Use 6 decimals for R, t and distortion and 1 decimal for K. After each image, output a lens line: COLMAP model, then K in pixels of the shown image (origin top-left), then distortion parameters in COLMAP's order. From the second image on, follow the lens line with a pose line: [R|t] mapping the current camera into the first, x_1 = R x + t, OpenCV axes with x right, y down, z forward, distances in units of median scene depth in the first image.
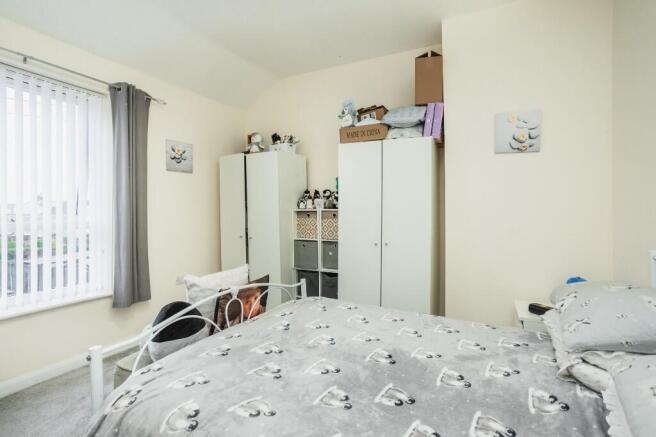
lens RADIAL K [[322.0, 0, 329.6], [0, 322.0, 212.8], [0, 0, 1]] dist [-0.024506, 0.004277]
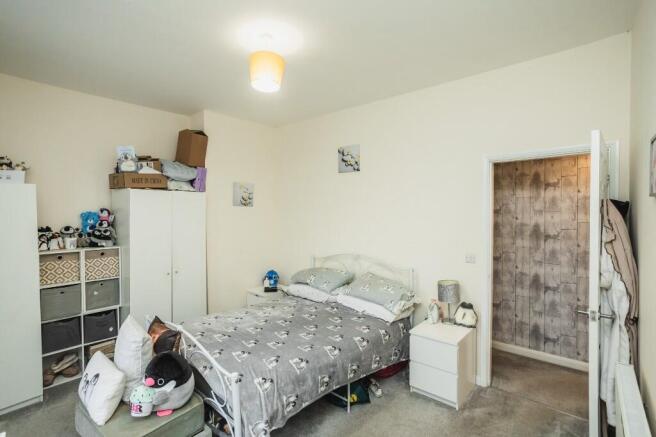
lens RADIAL K [[322.0, 0, 322.6], [0, 322.0, 216.5], [0, 0, 1]] dist [-0.024506, 0.004277]
pose [[0.268450, -0.024049, 0.962993, -0.839437], [0.011460, 0.999697, 0.021771, -0.136985], [-0.963225, 0.005192, 0.268644, 0.085377]]
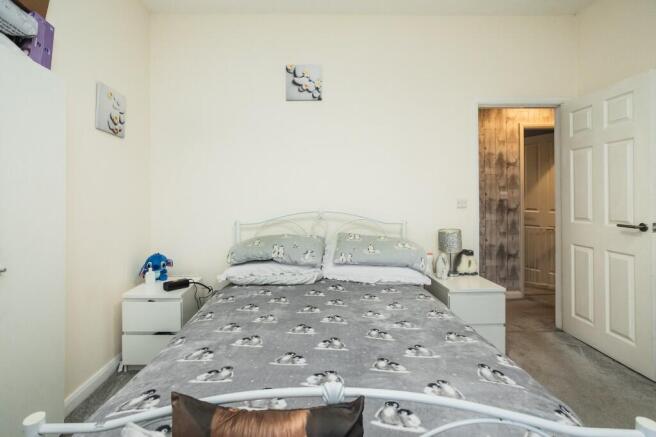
lens RADIAL K [[322.0, 0, 311.8], [0, 322.0, 199.9], [0, 0, 1]] dist [-0.024506, 0.004277]
pose [[-0.443356, -0.010560, 0.896283, -0.405902], [0.009204, 0.999824, 0.016333, -0.008042], [-0.896298, 0.015491, -0.443181, 0.744662]]
